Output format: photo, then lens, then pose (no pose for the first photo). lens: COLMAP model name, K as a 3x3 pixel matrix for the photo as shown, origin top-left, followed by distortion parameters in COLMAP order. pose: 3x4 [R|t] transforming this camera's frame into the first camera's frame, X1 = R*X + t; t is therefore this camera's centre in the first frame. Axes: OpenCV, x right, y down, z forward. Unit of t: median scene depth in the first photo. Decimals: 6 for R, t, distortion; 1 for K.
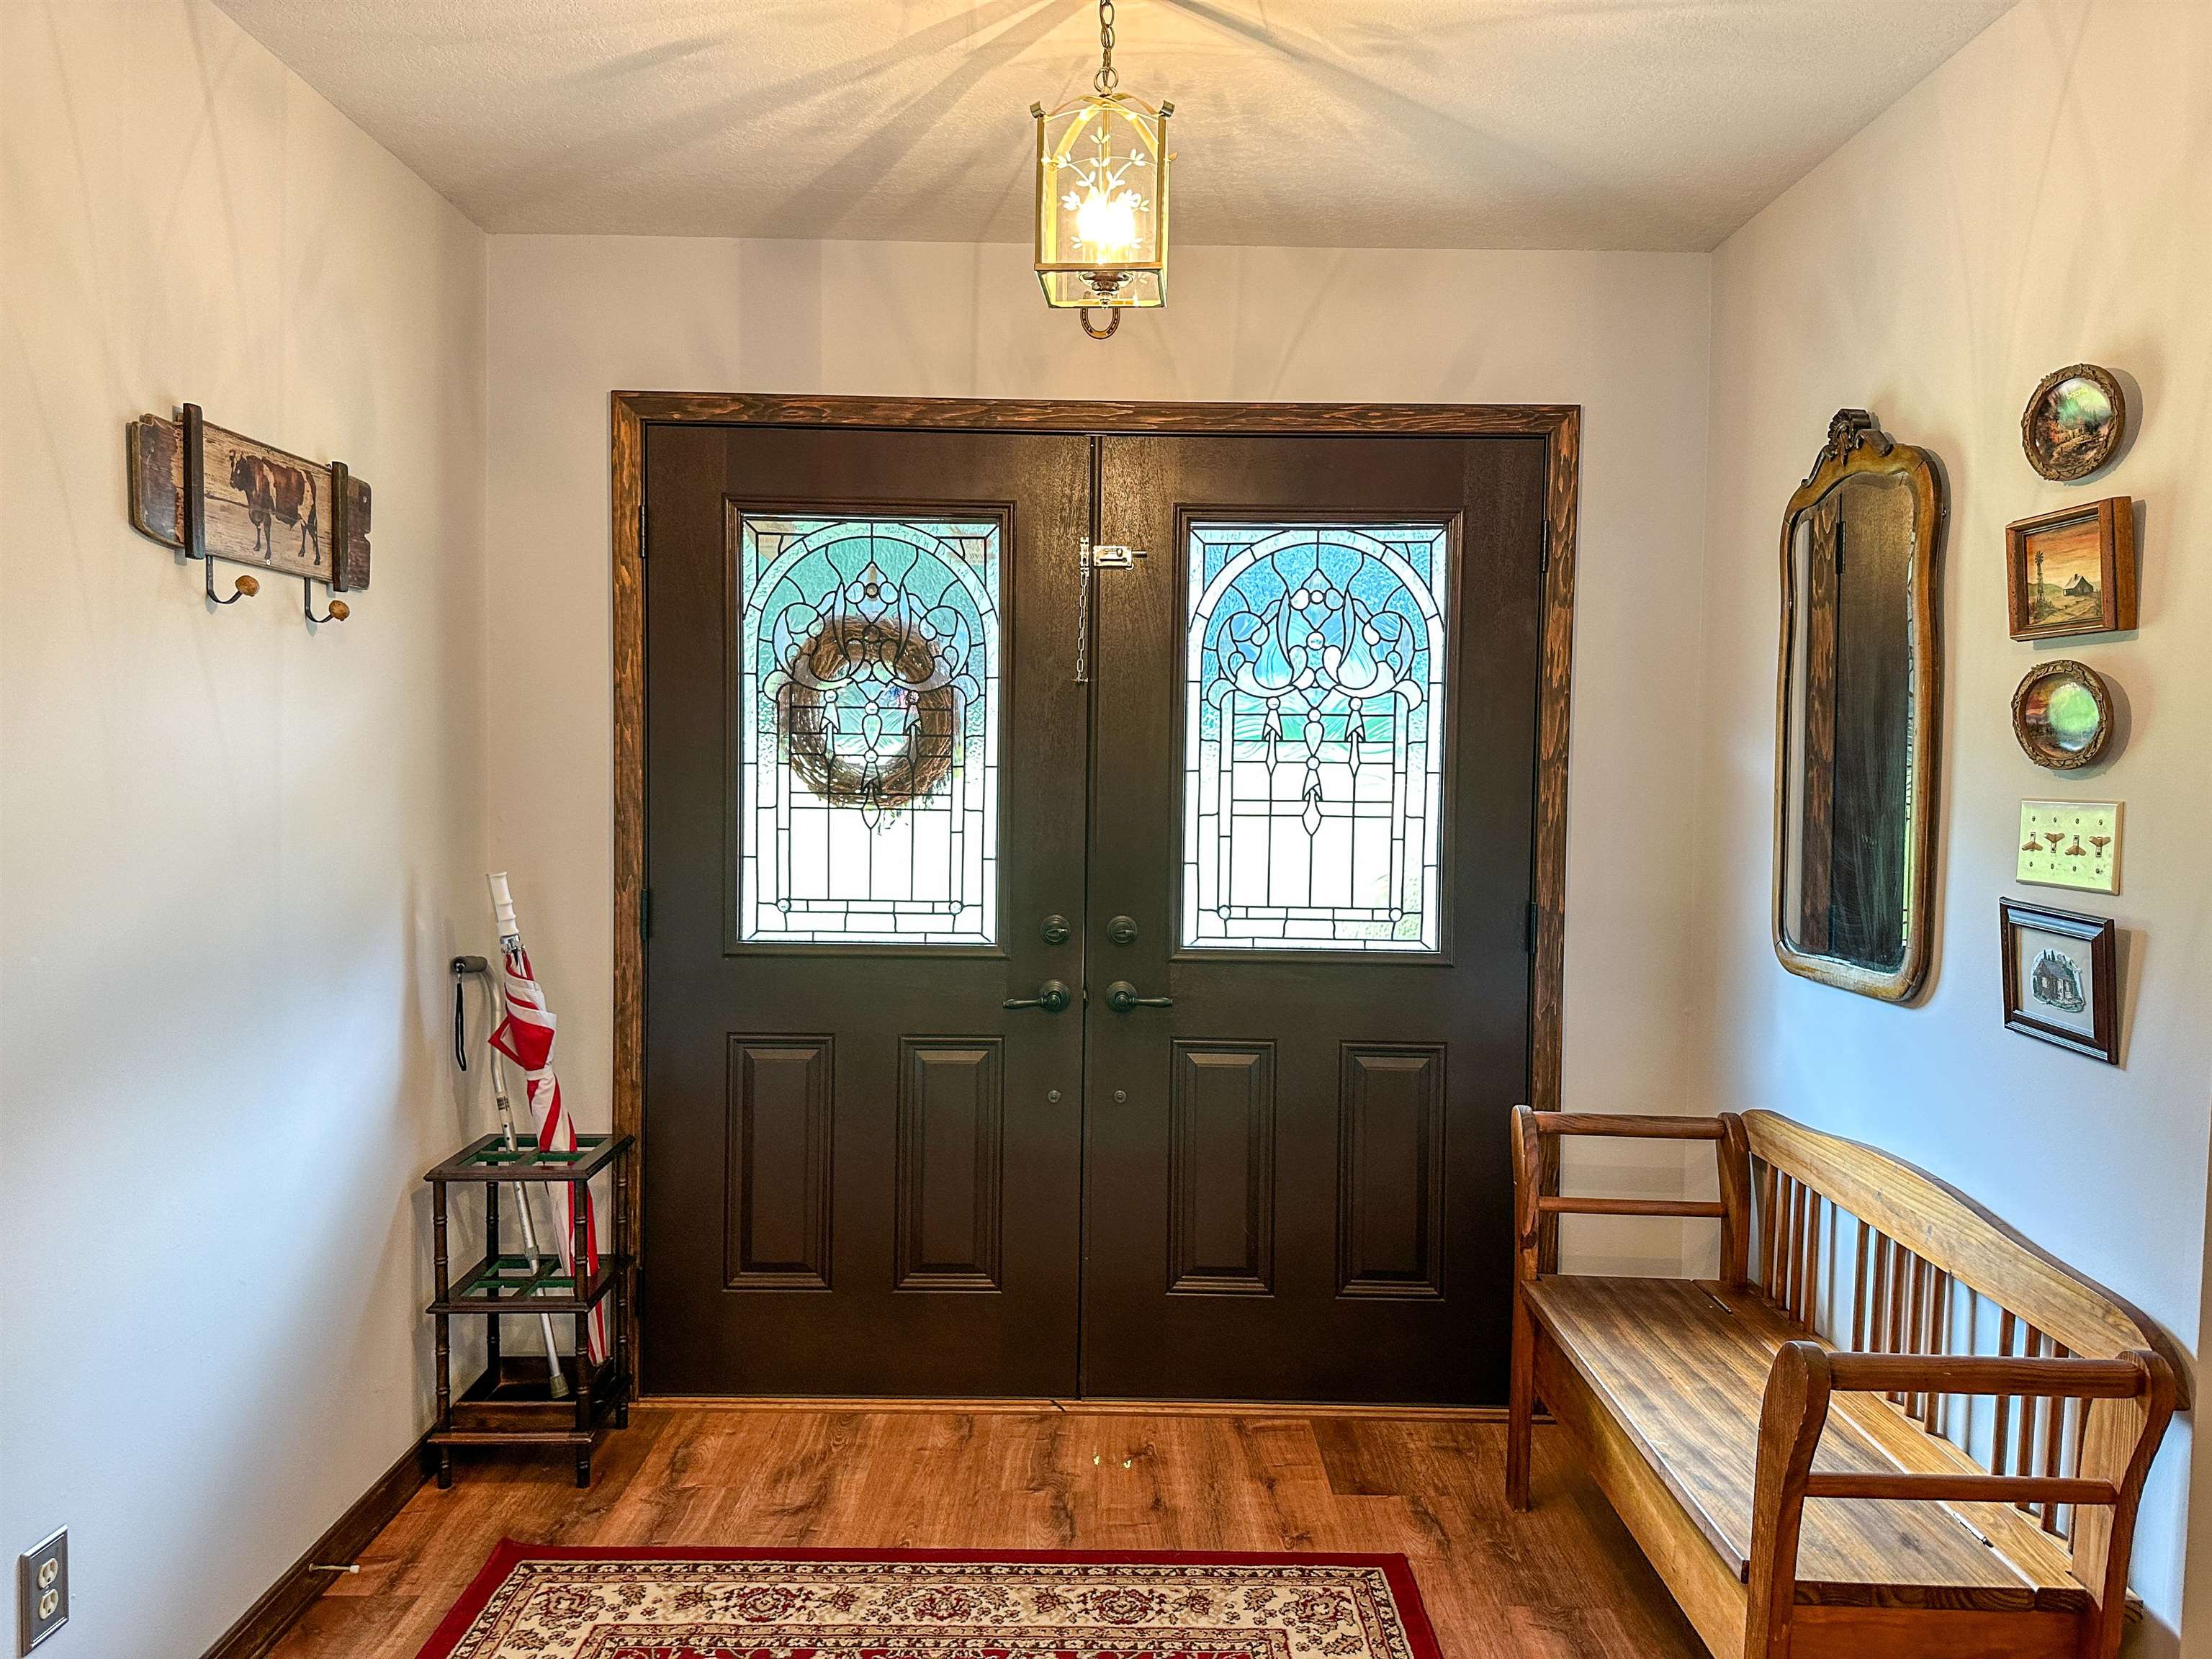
lens RADIAL K [[1557.2, 0, 1104.2], [0, 1557.2, 833.5], [0, 0, 1]] dist [0.065620, -0.079578]
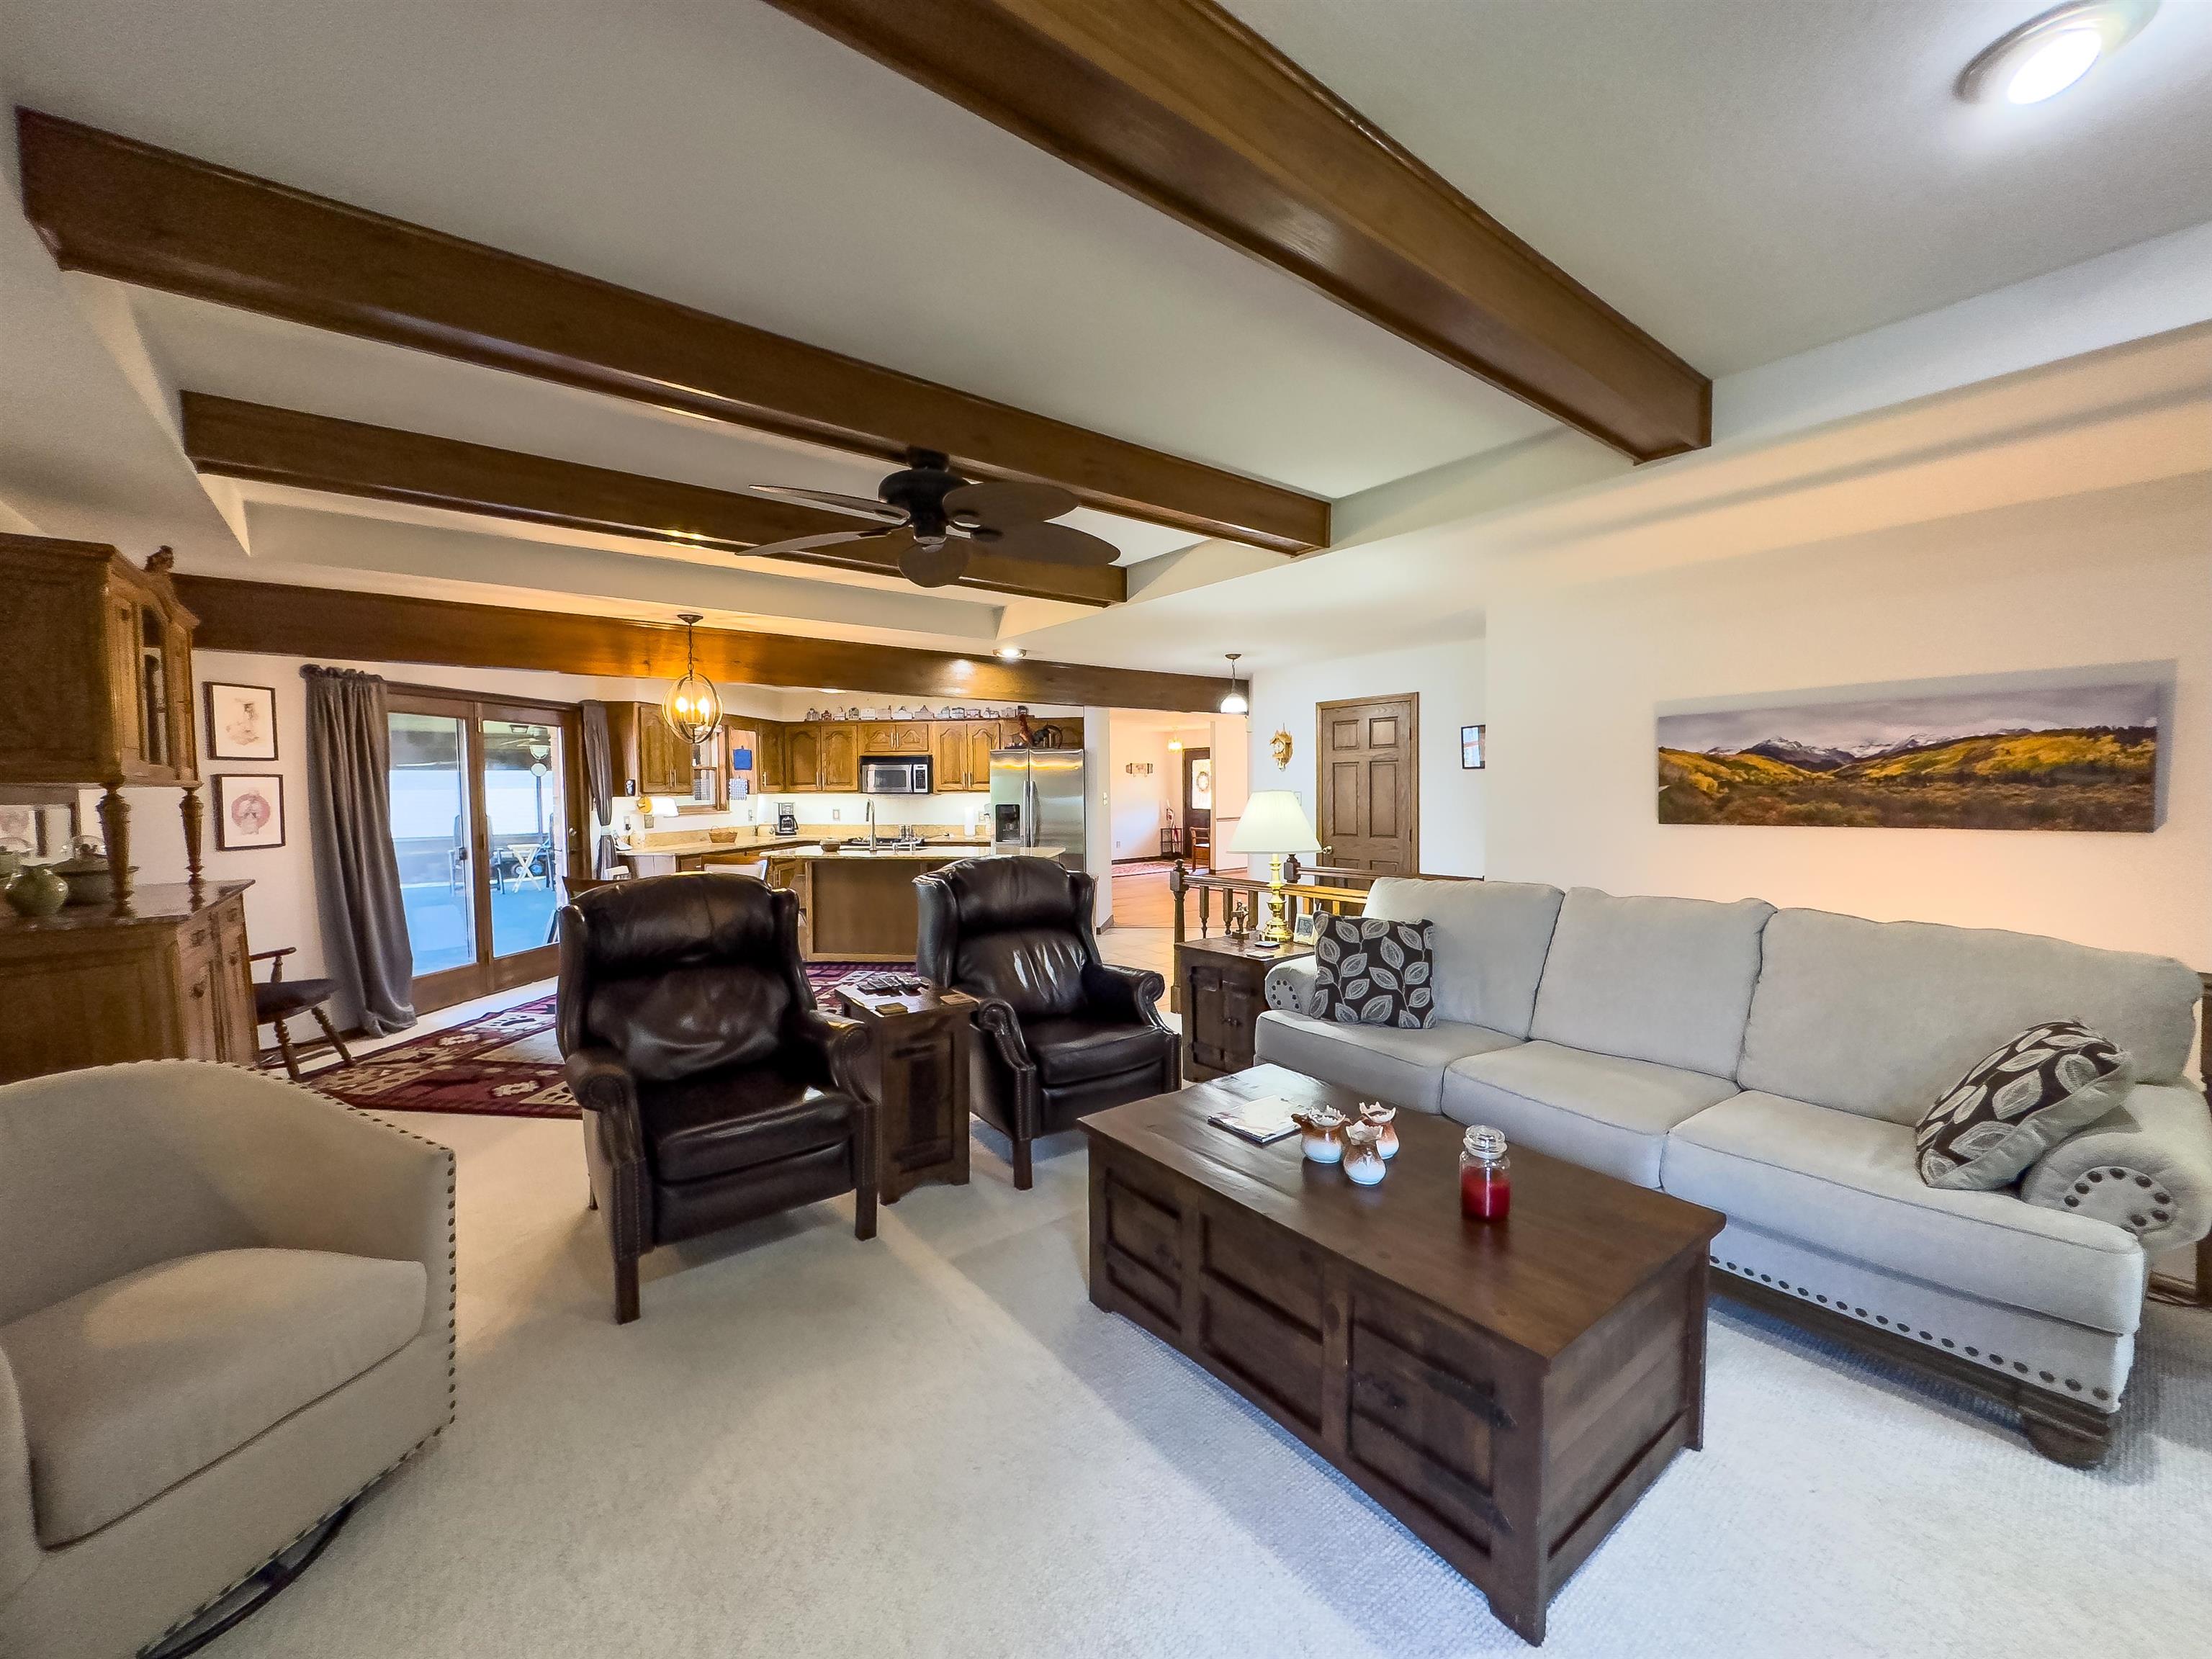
lens RADIAL K [[884.5, 0, 1102.9], [0, 884.5, 828.3], [0, 0, 1]] dist [-0.000685, 0.000118]
pose [[0.617171, 0.014789, -0.786690, 3.480551], [-0.007533, 0.999889, 0.012888, 0.126753], [0.786793, -0.002028, 0.617214, -2.567398]]
